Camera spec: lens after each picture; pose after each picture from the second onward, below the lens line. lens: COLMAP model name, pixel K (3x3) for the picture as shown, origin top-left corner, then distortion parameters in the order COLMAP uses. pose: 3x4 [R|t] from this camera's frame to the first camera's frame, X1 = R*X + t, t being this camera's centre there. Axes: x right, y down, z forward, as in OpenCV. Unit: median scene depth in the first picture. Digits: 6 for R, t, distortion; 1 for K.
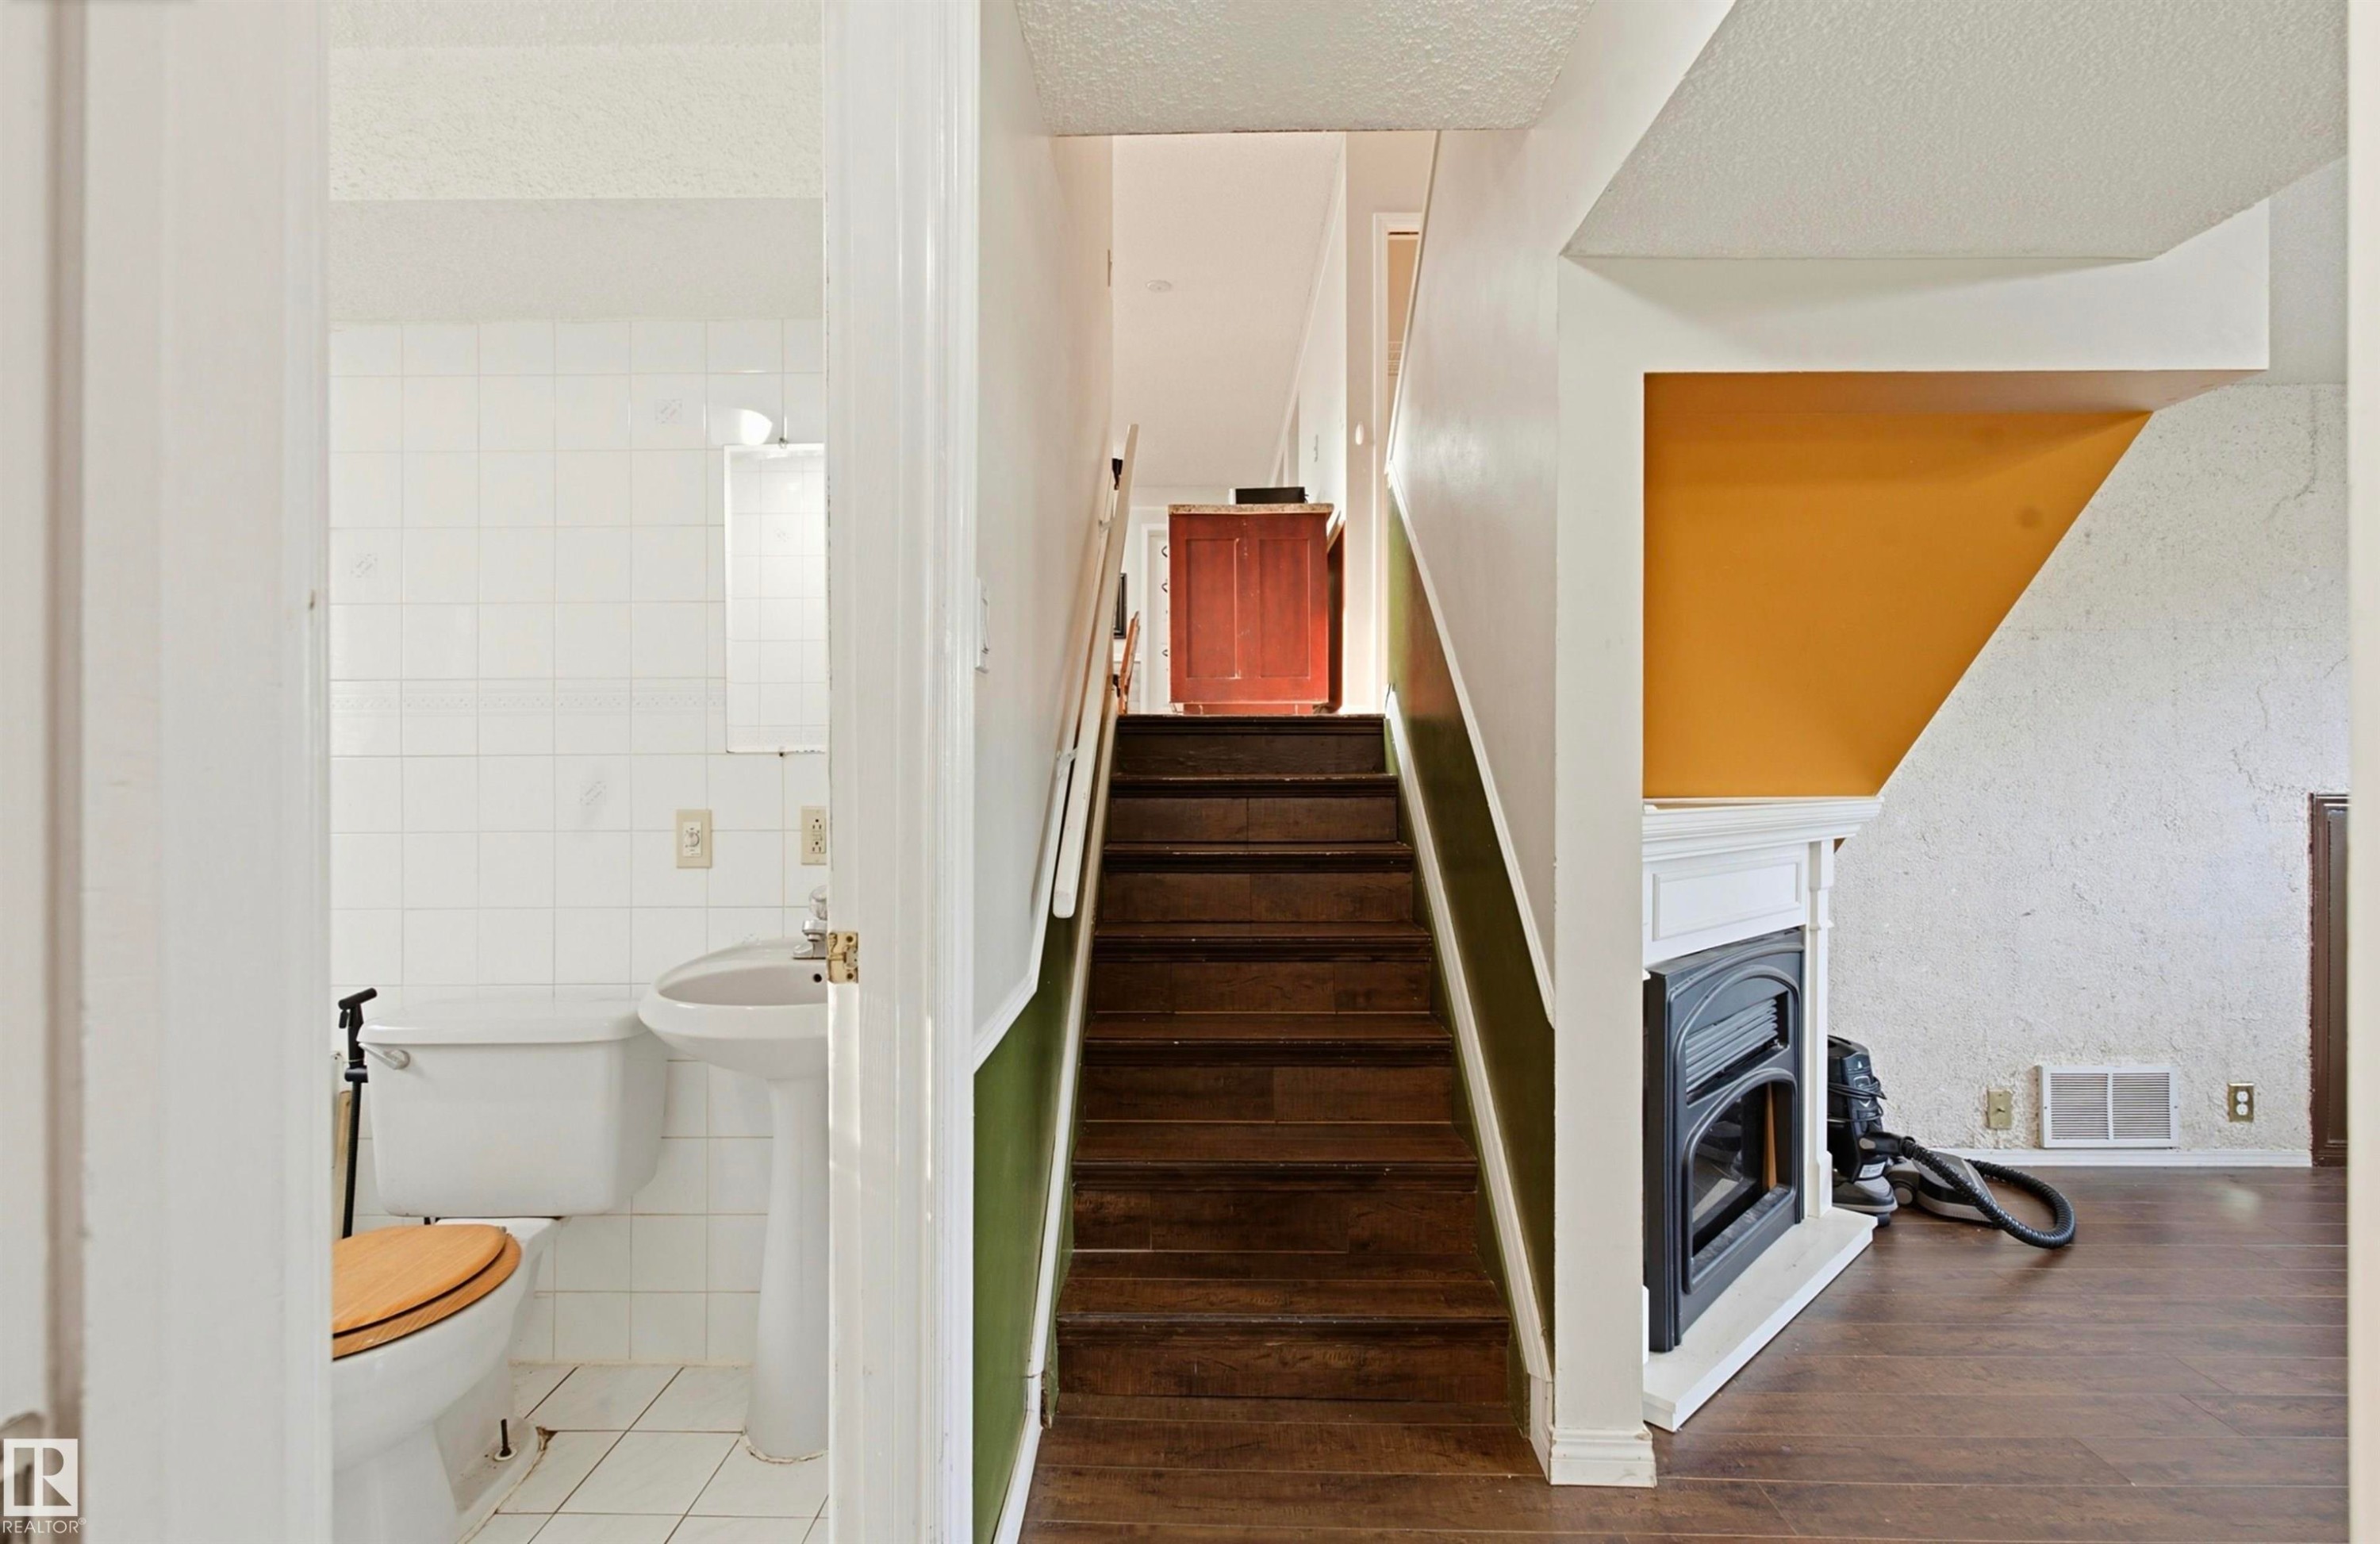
lens RADIAL K [[1046.0, 0, 1201.5], [0, 1046.0, 779.6], [0, 0, 1]] dist [0.000754, -0.000026]
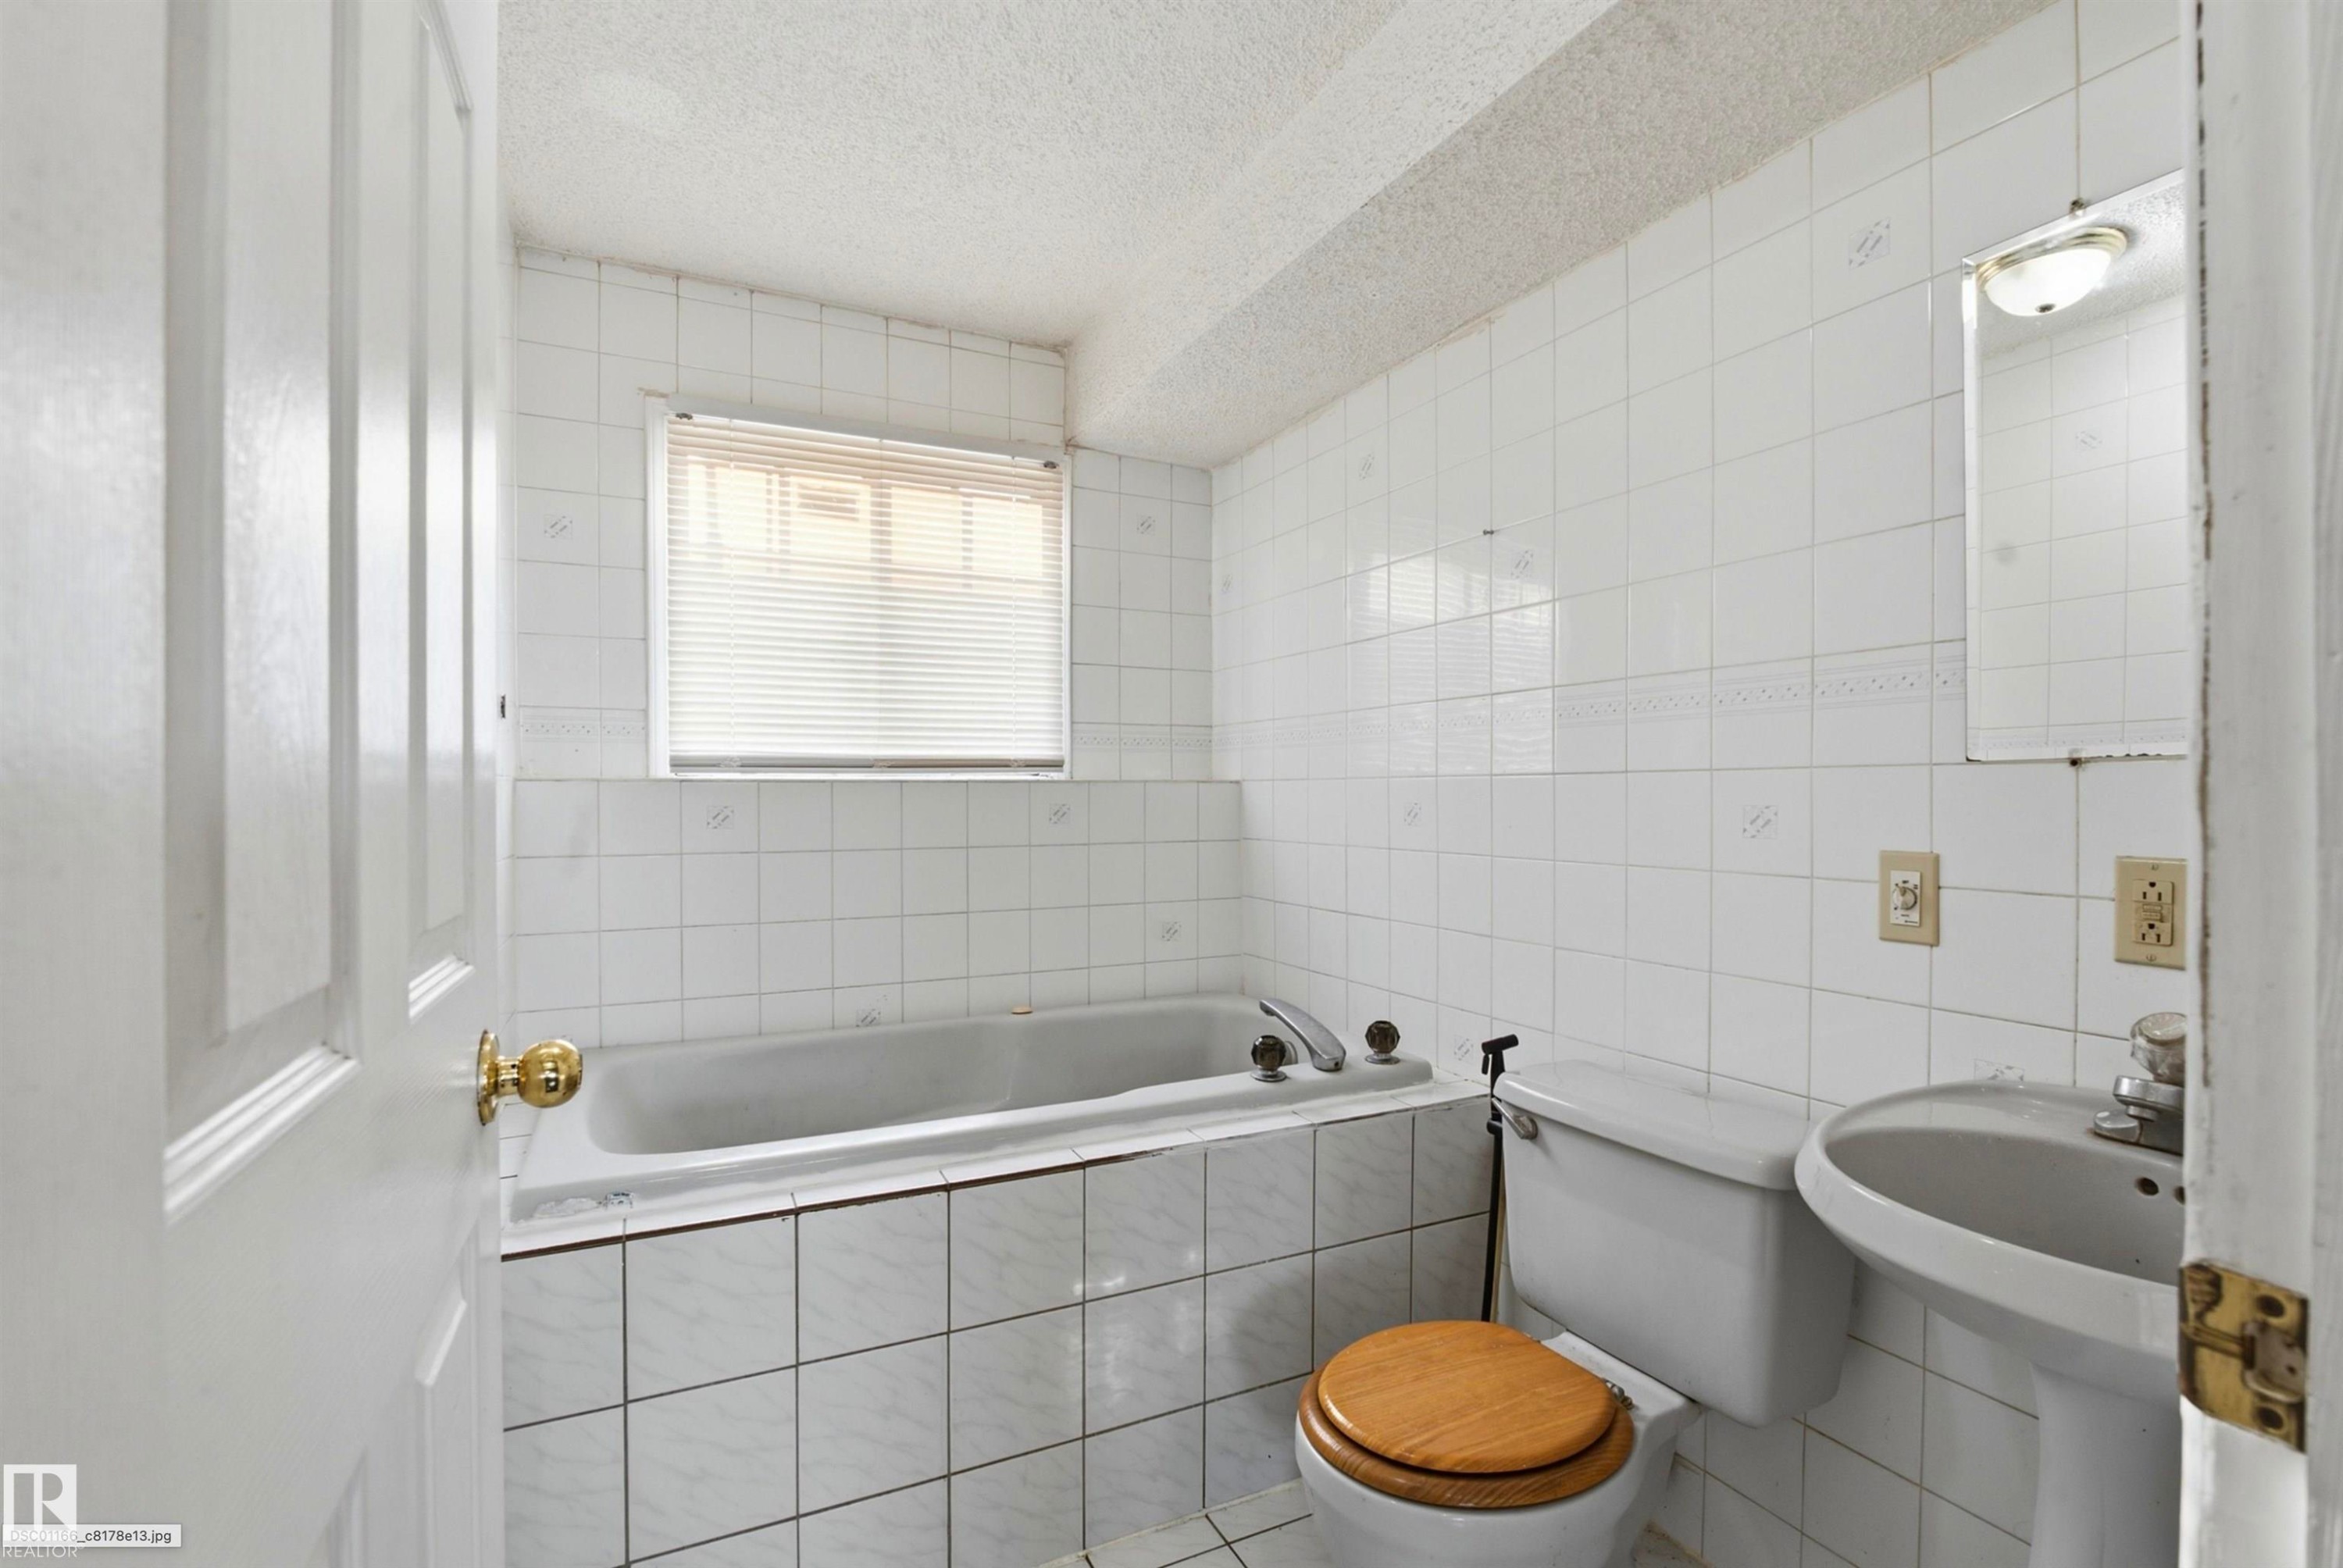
lens RADIAL K [[1043.4, 0, 1172.3], [0, 1043.4, 798.5], [0, 0, 1]] dist [-0.014743, -0.000266]
pose [[0.442538, 0.009752, -0.896697, -0.126735], [-0.003176, 0.999952, 0.009307, -0.008821], [0.896744, -0.001271, 0.442548, 0.341246]]
